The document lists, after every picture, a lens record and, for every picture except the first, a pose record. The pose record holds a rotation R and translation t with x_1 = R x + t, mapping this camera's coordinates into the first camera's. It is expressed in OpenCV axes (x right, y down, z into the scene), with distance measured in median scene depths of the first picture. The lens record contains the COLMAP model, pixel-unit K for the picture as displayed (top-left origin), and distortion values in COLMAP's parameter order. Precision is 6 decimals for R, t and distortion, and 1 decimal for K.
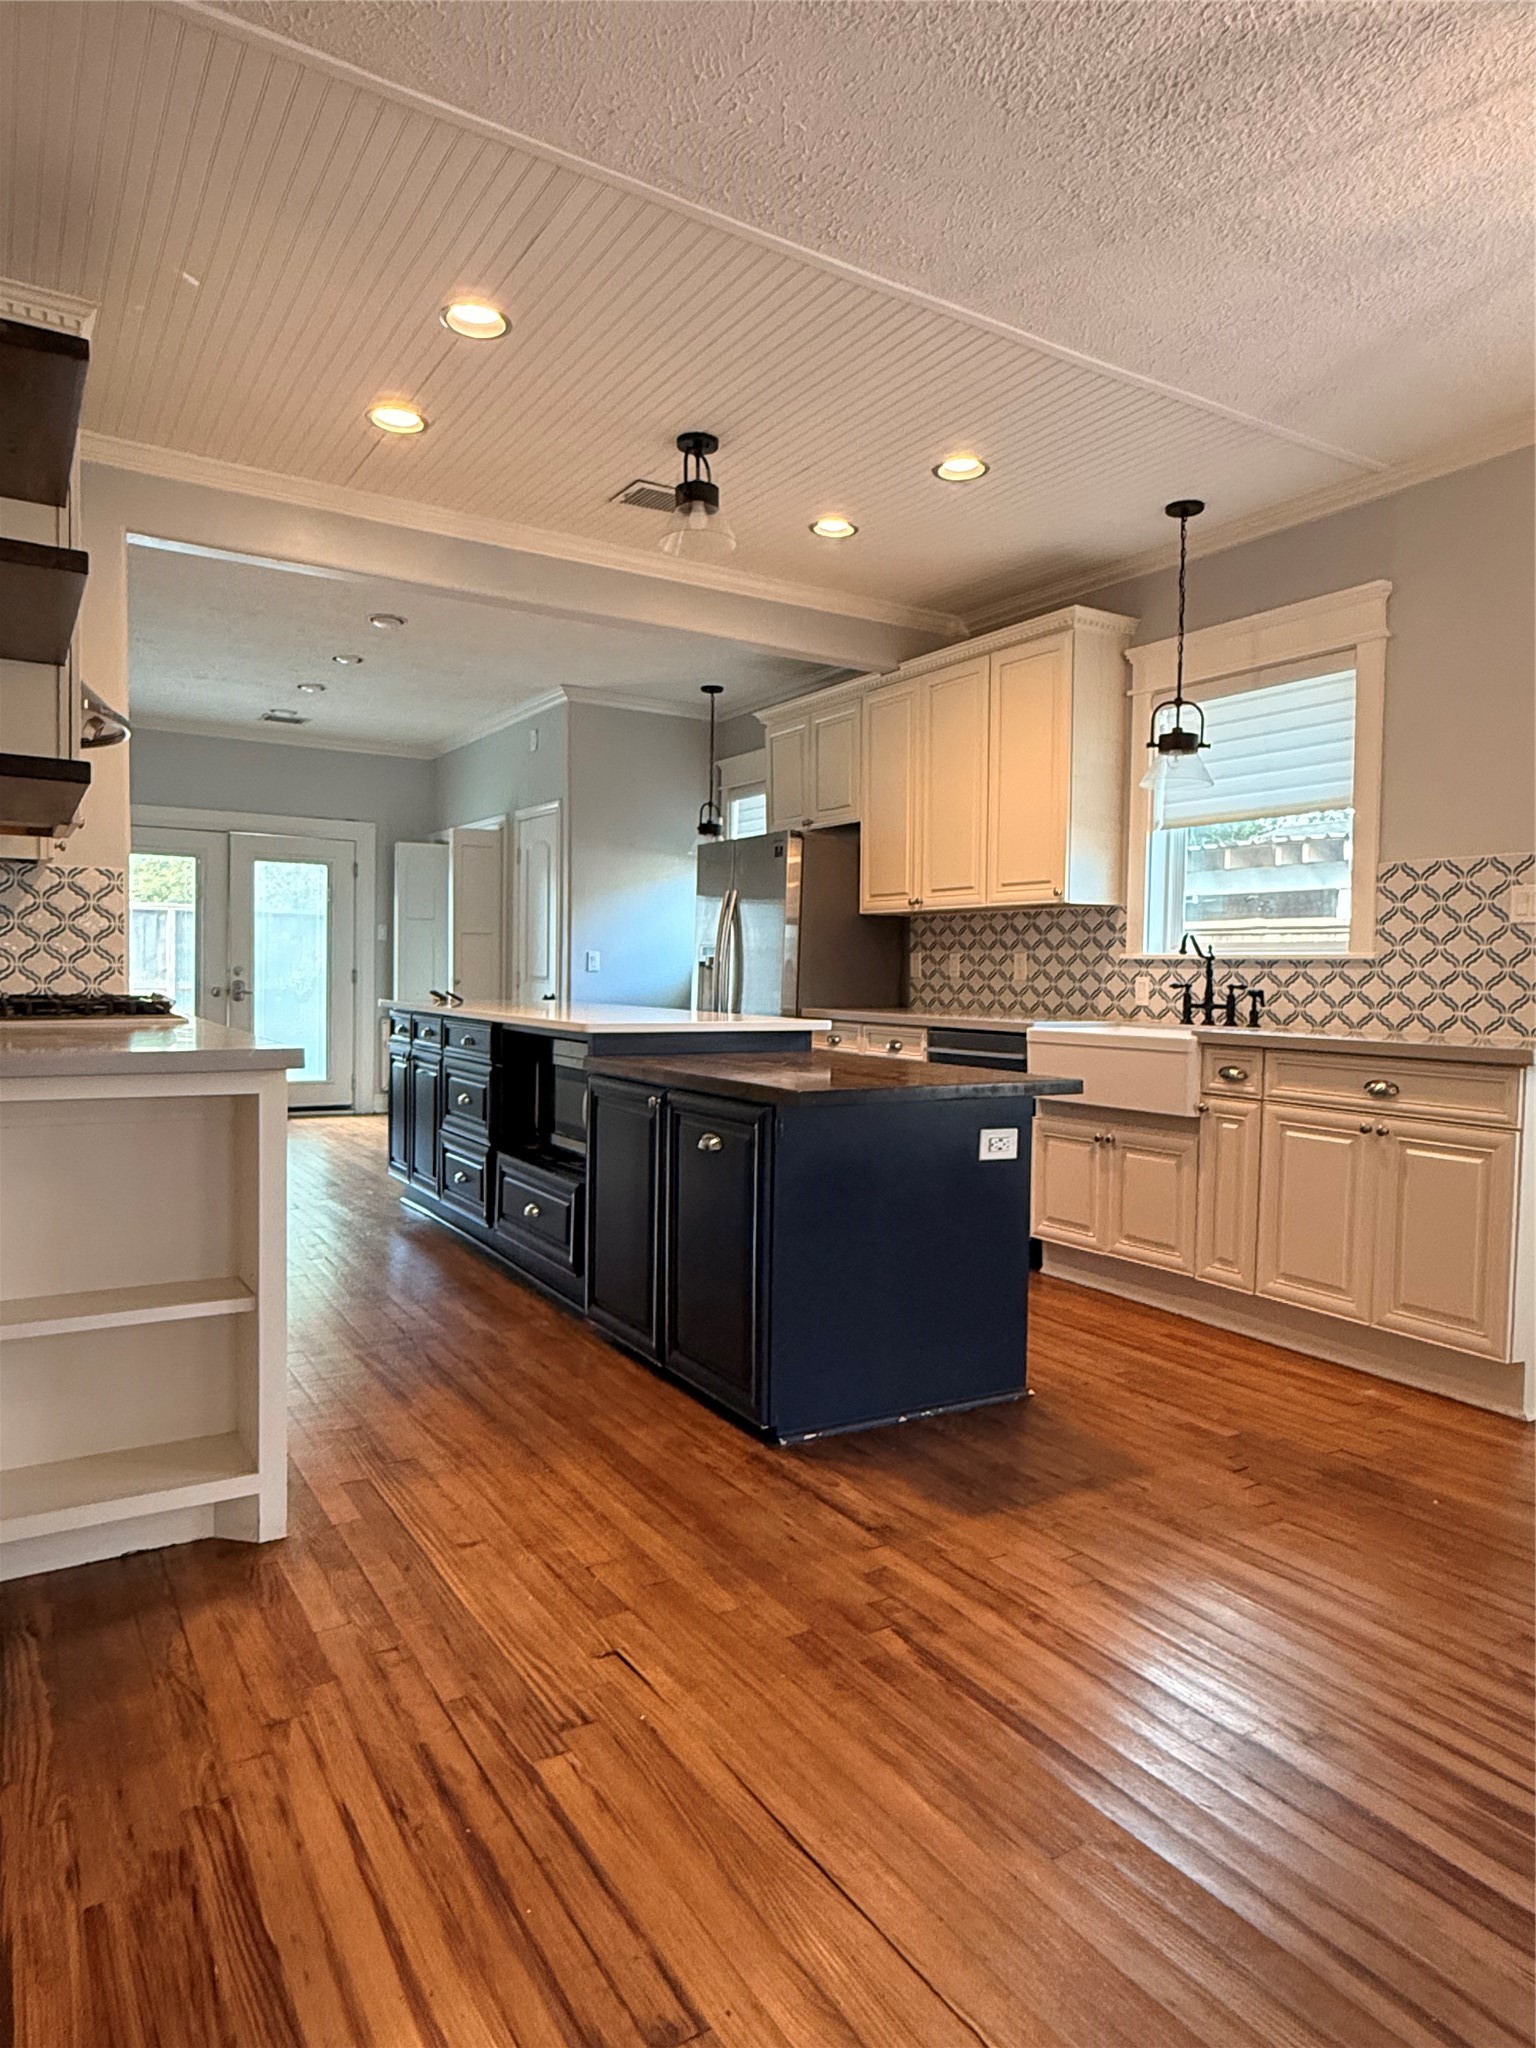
lens RADIAL K [[1266.7, 0, 768.4], [0, 1266.7, 1019.3], [0, 0, 1]] dist [-0.003137, 0.001827]
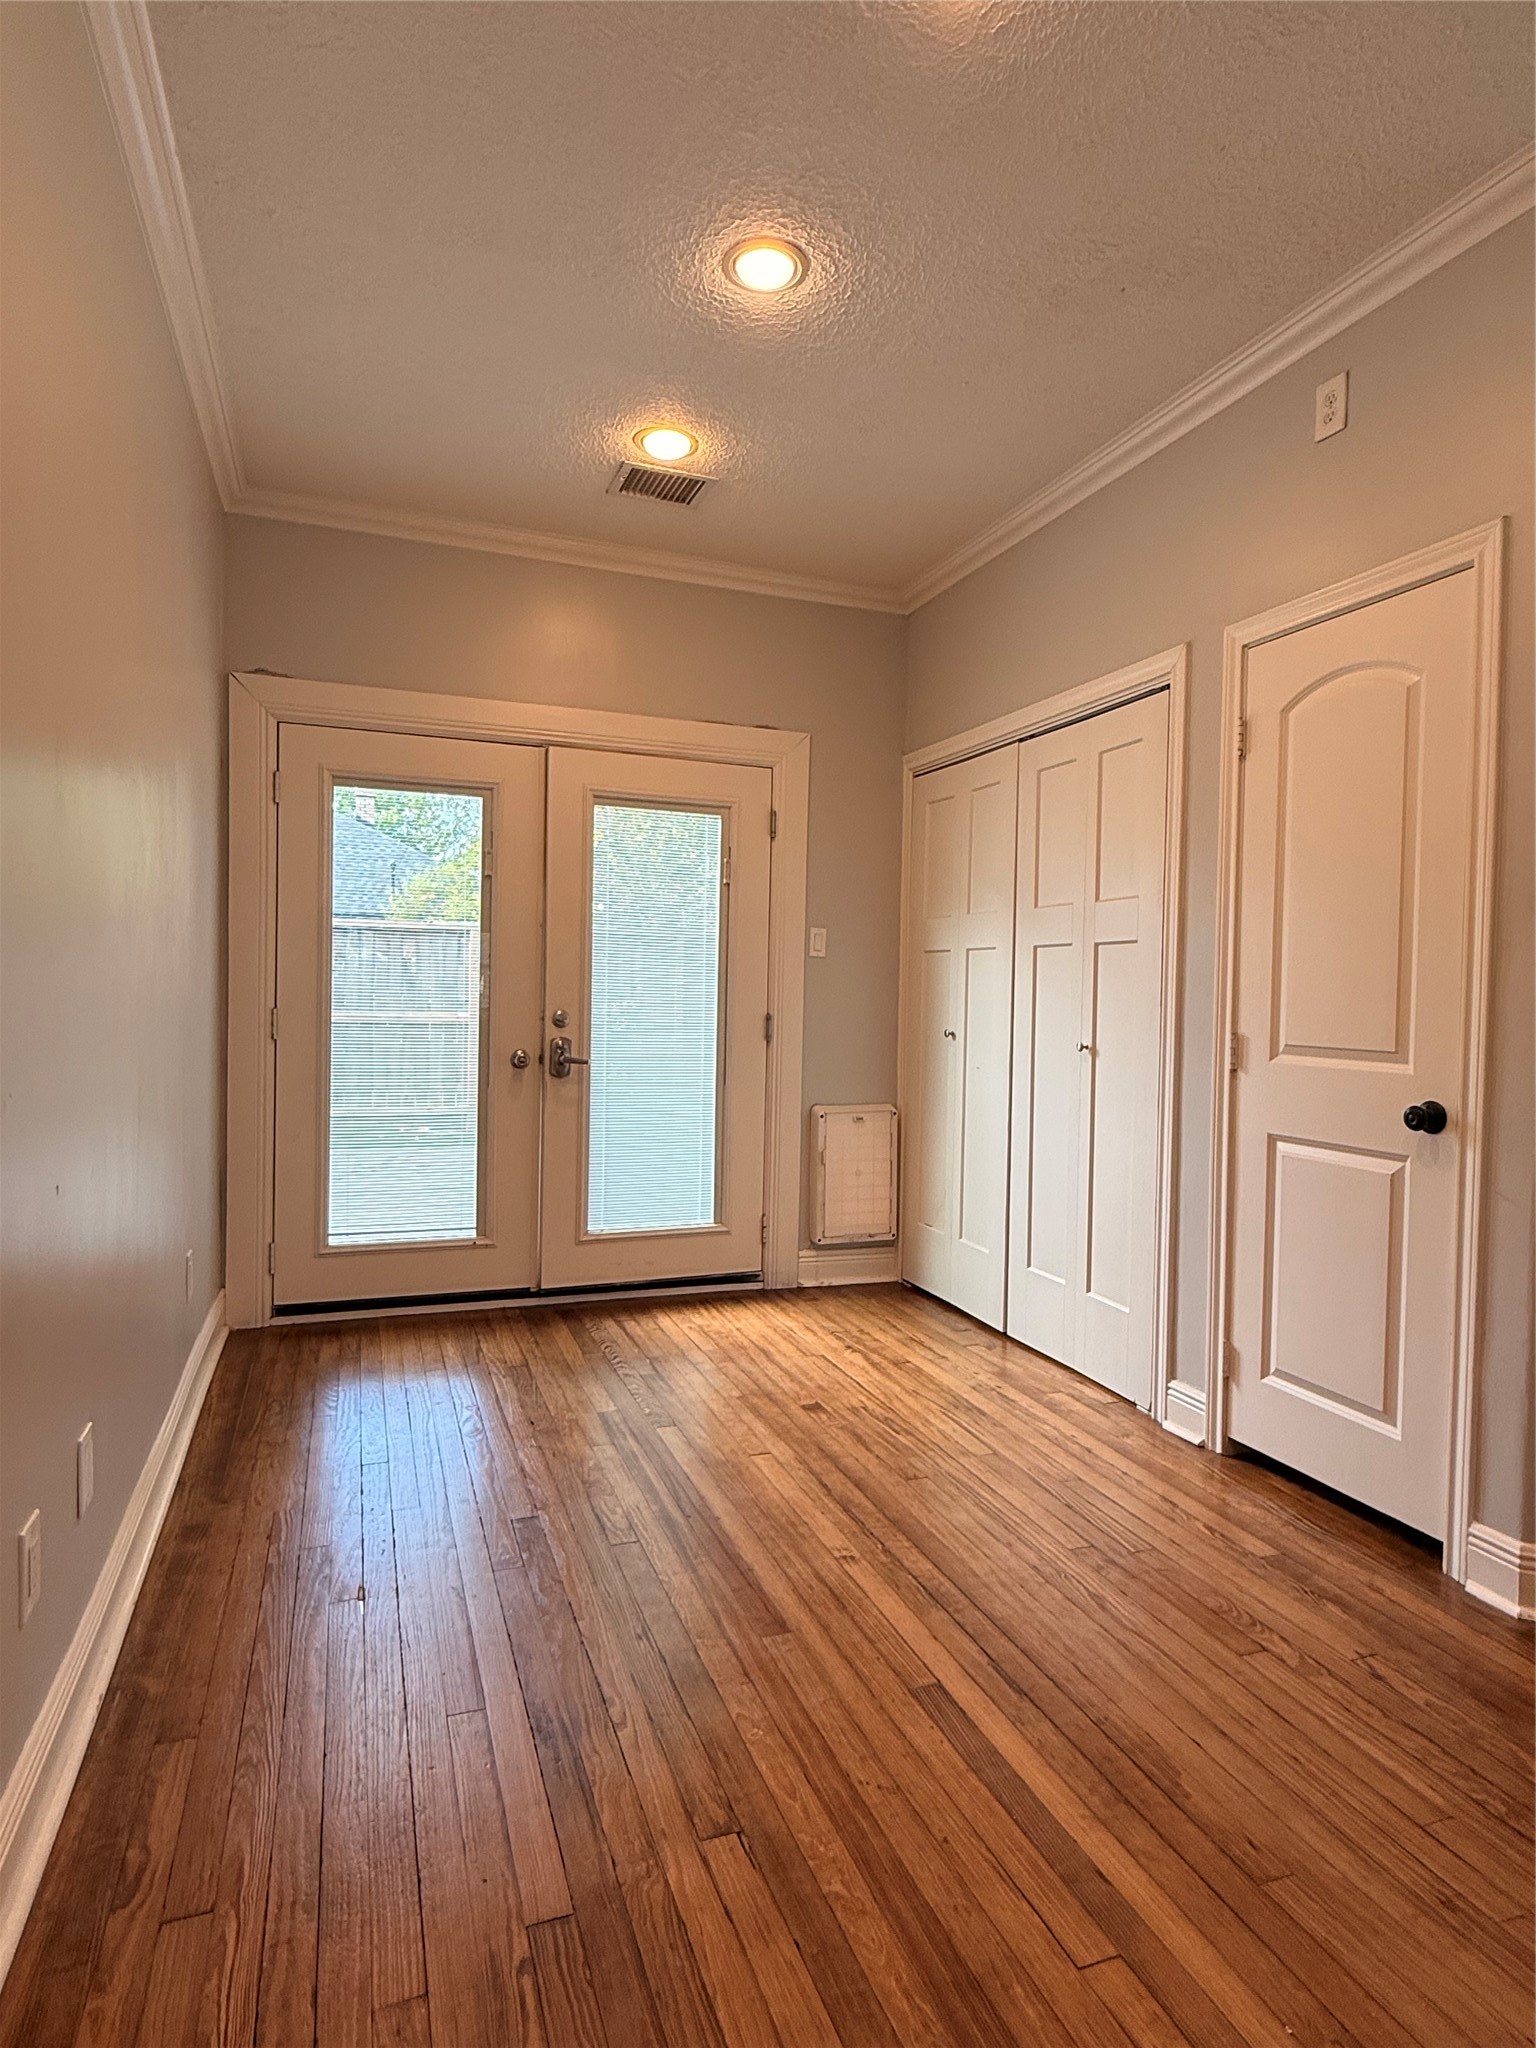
lens RADIAL K [[1144.2, 0, 779.3], [0, 1144.2, 1018.1], [0, 0, 1]] dist [-0.000785, 0.001367]
pose [[0.981512, 0.004738, -0.191340, -0.496022], [-0.008223, 0.999814, -0.017423, -0.063152], [0.191222, 0.018675, 0.981369, 1.147493]]
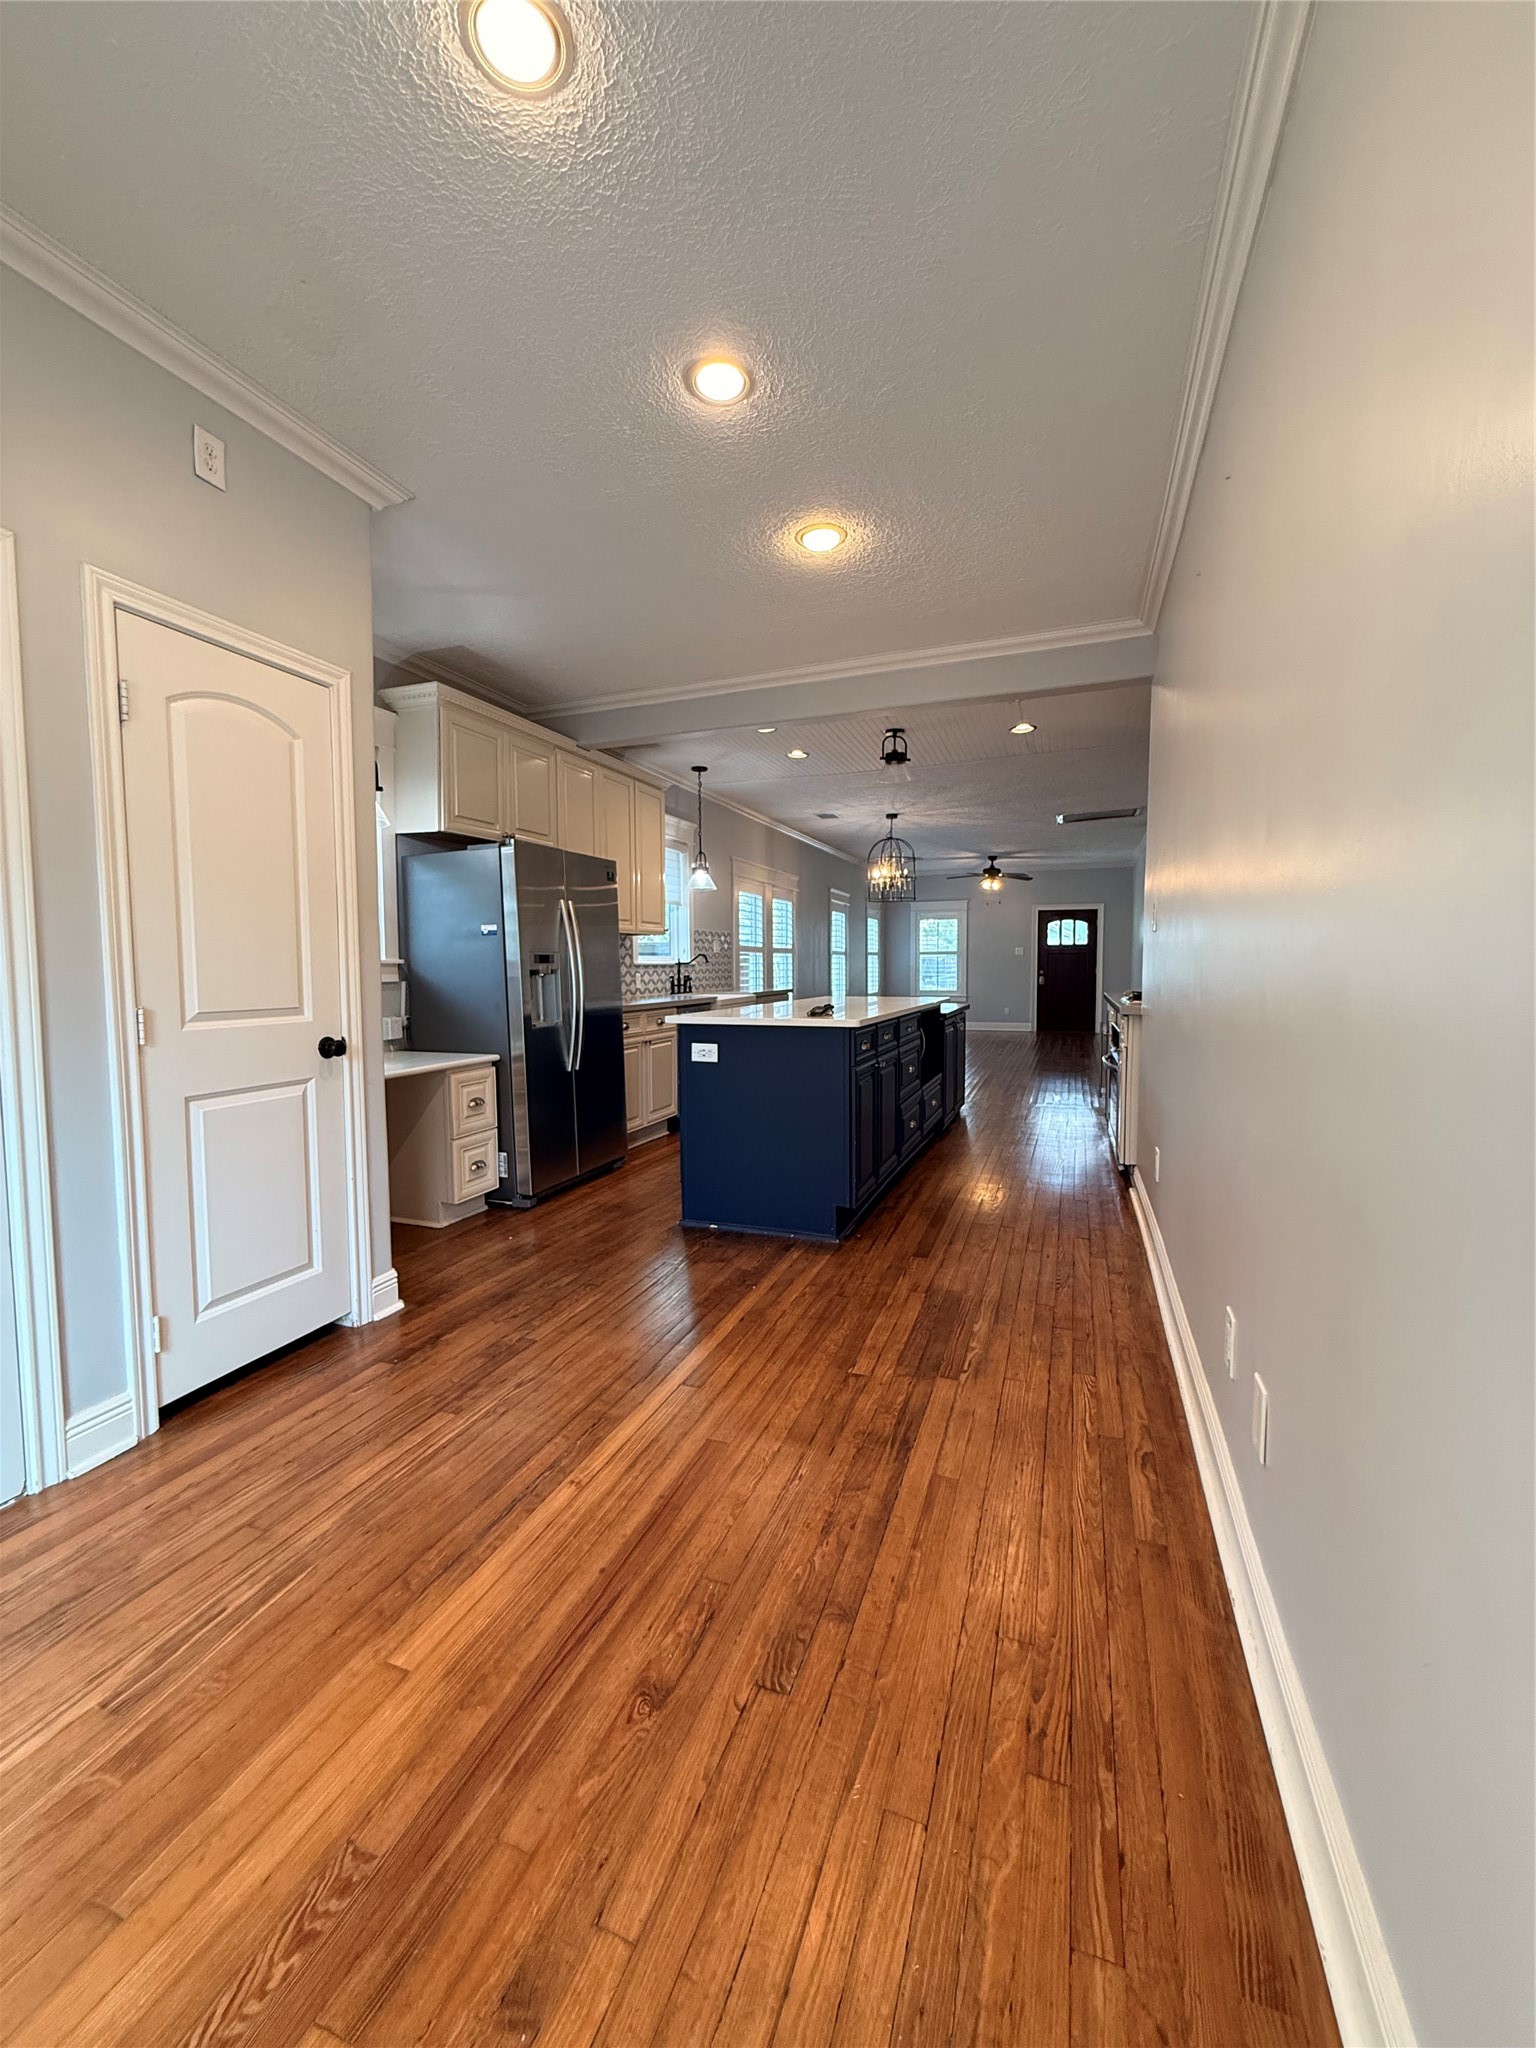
lens RADIAL K [[819.5, 0, 766.7], [0, 819.5, 1016.4], [0, 0, 1]] dist [-0.003529, -0.000136]
pose [[-0.615436, -0.061938, 0.785750, -0.940567], [0.025876, 0.994782, 0.098683, -0.099106], [-0.787762, 0.081065, -0.610622, 1.840060]]
